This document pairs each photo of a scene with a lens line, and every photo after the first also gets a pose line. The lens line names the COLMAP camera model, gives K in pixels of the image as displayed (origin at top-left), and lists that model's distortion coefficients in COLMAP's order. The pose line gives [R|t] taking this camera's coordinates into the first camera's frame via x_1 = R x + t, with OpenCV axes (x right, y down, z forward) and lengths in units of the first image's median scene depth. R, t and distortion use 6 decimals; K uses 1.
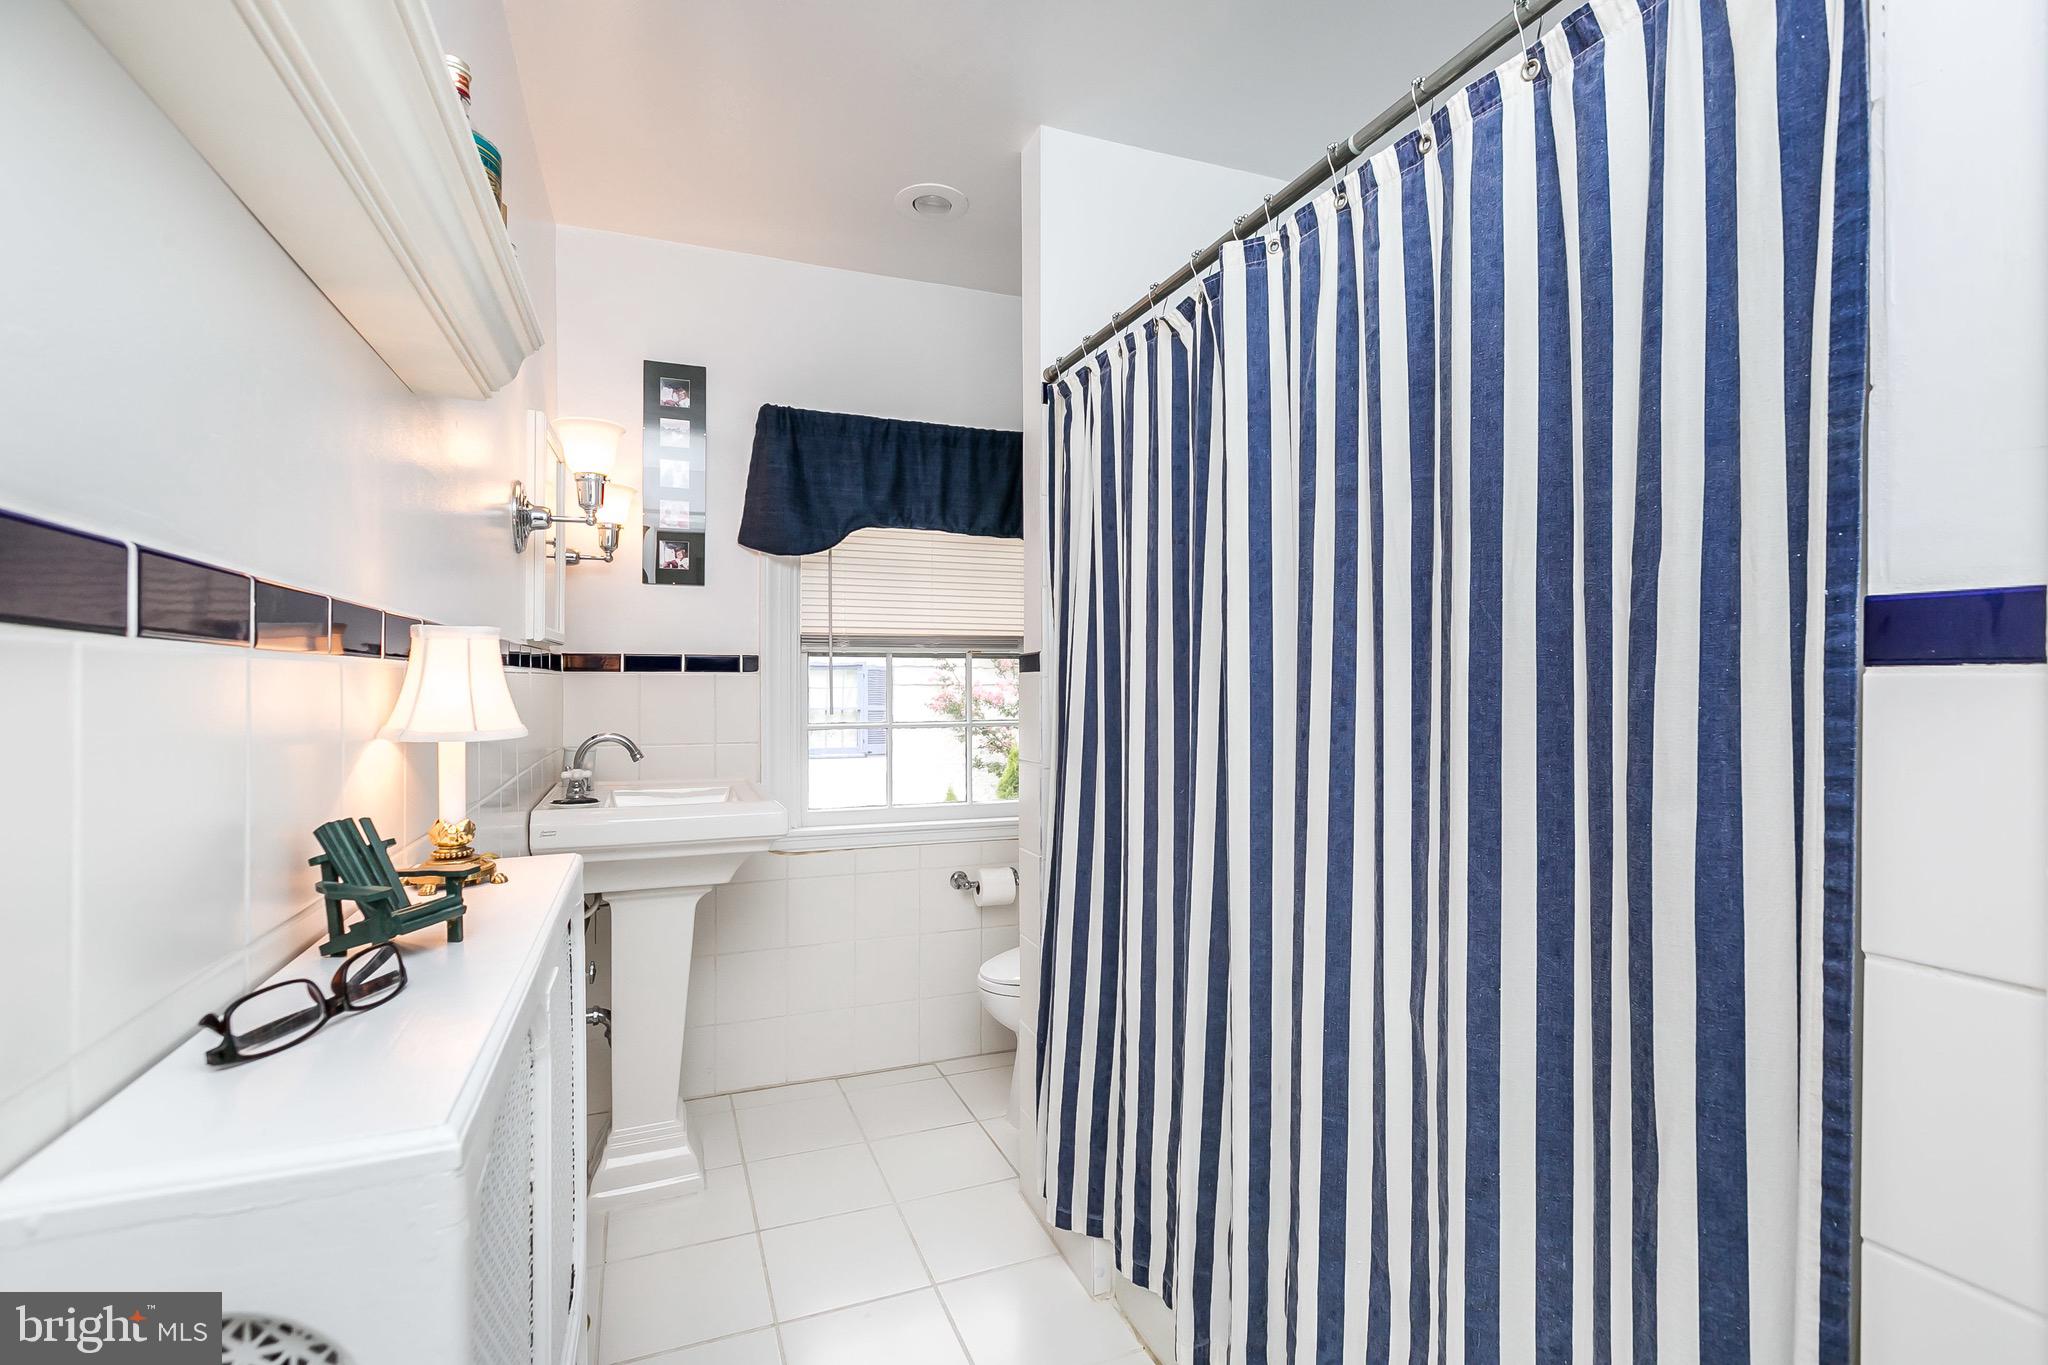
lens RADIAL K [[923.6, 0, 1000.1], [0, 923.6, 674.9], [0, 0, 1]] dist [-0.000590, -0.000365]
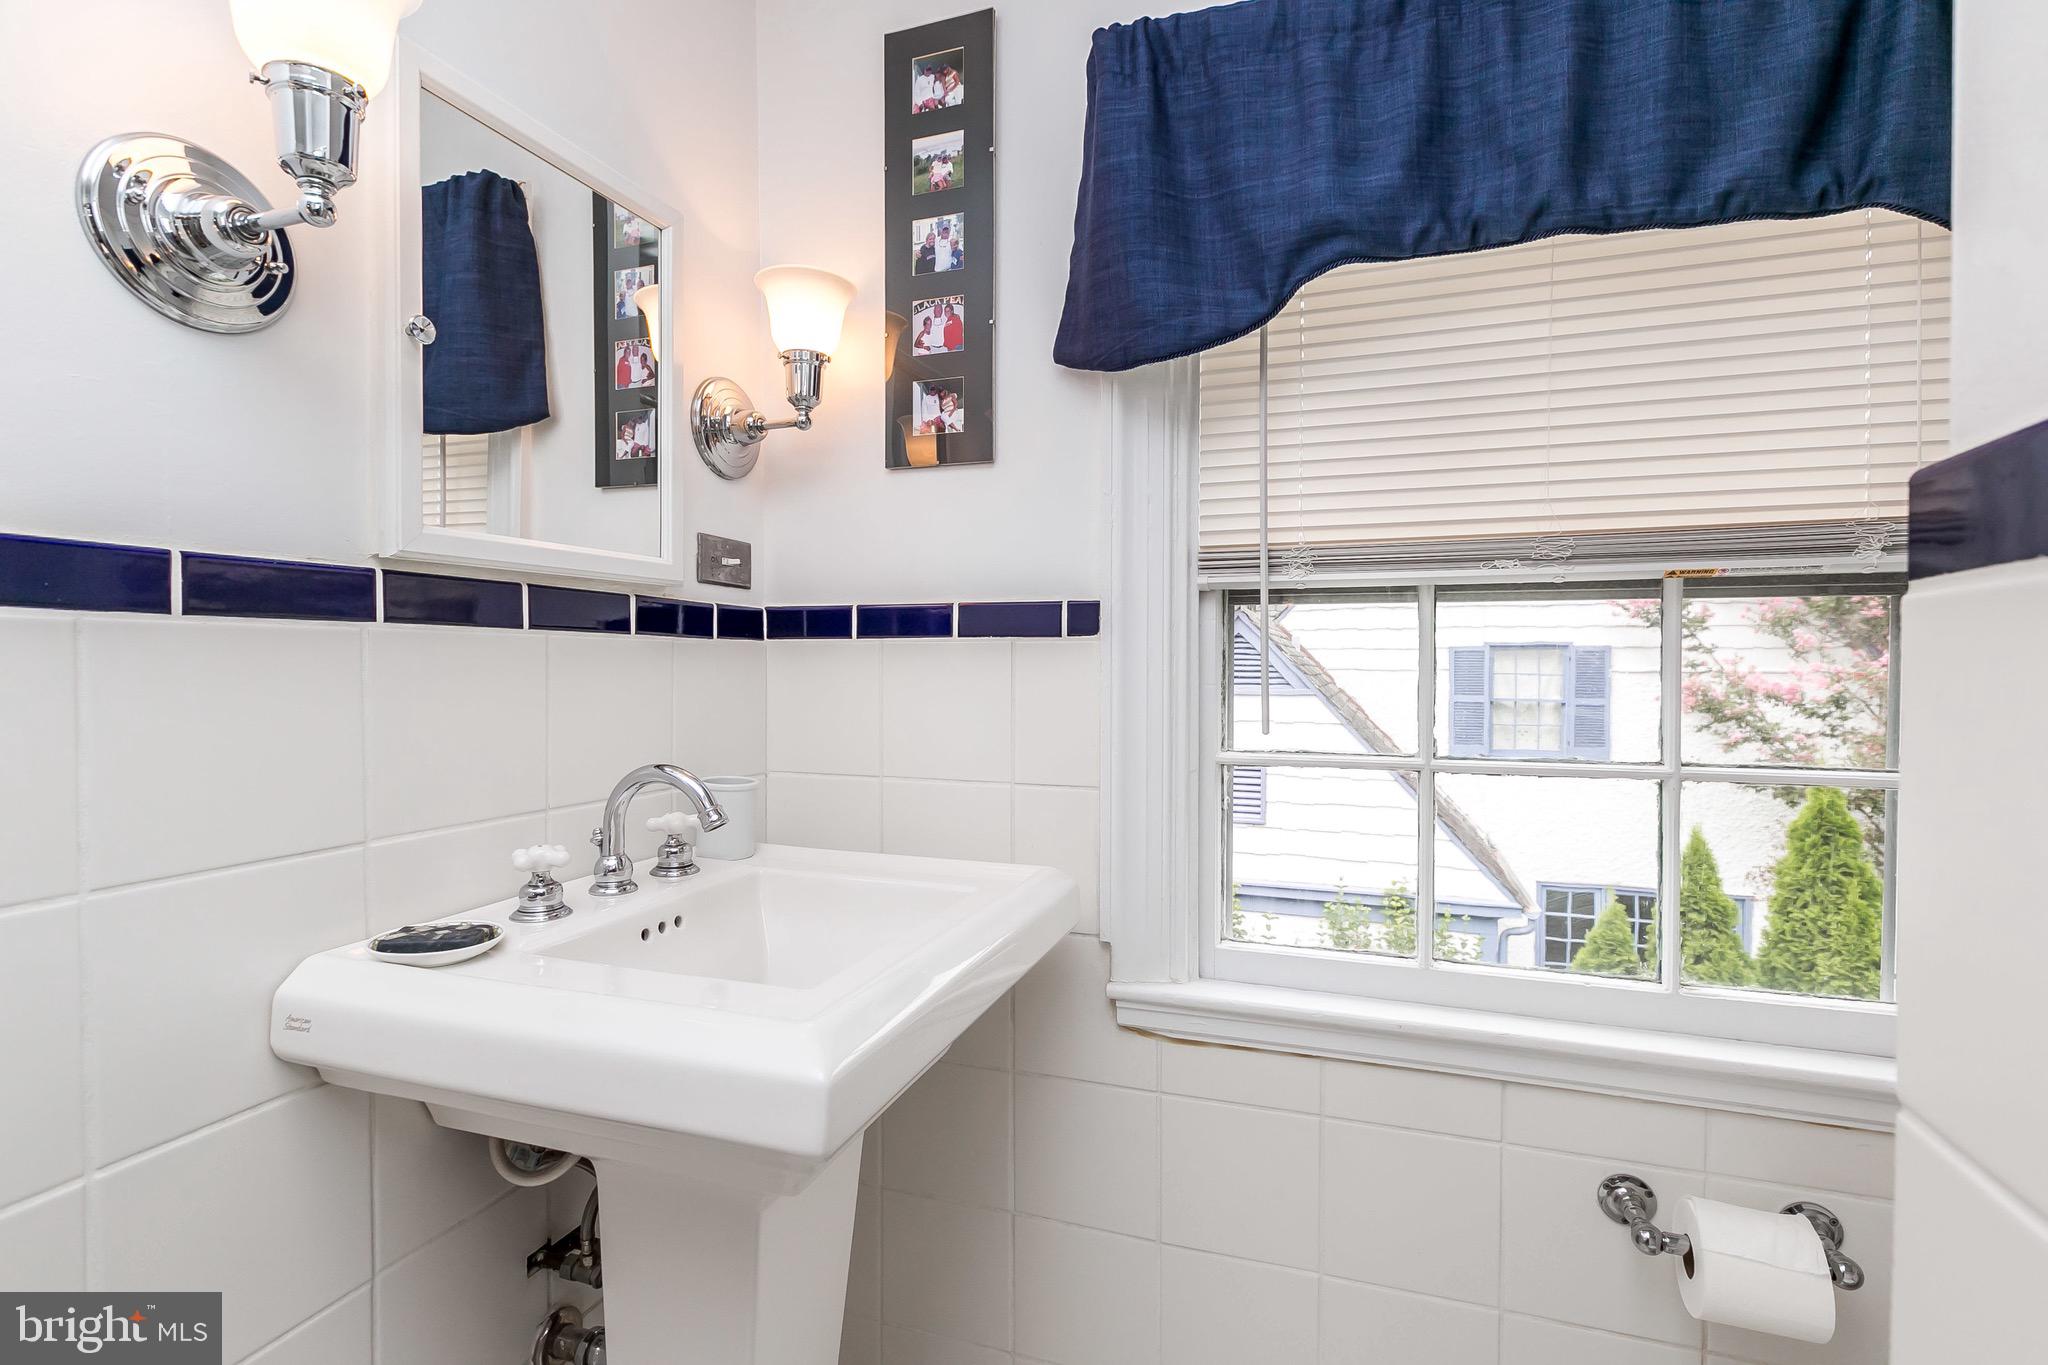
lens RADIAL K [[923.6, 0, 1000.1], [0, 923.6, 674.9], [0, 0, 1]] dist [-0.000590, -0.000365]
pose [[0.756759, 0.010732, -0.653606, 0.004530], [0.000062, 0.999864, 0.016489, 0.008379], [0.653694, -0.012519, 0.756655, 0.615122]]
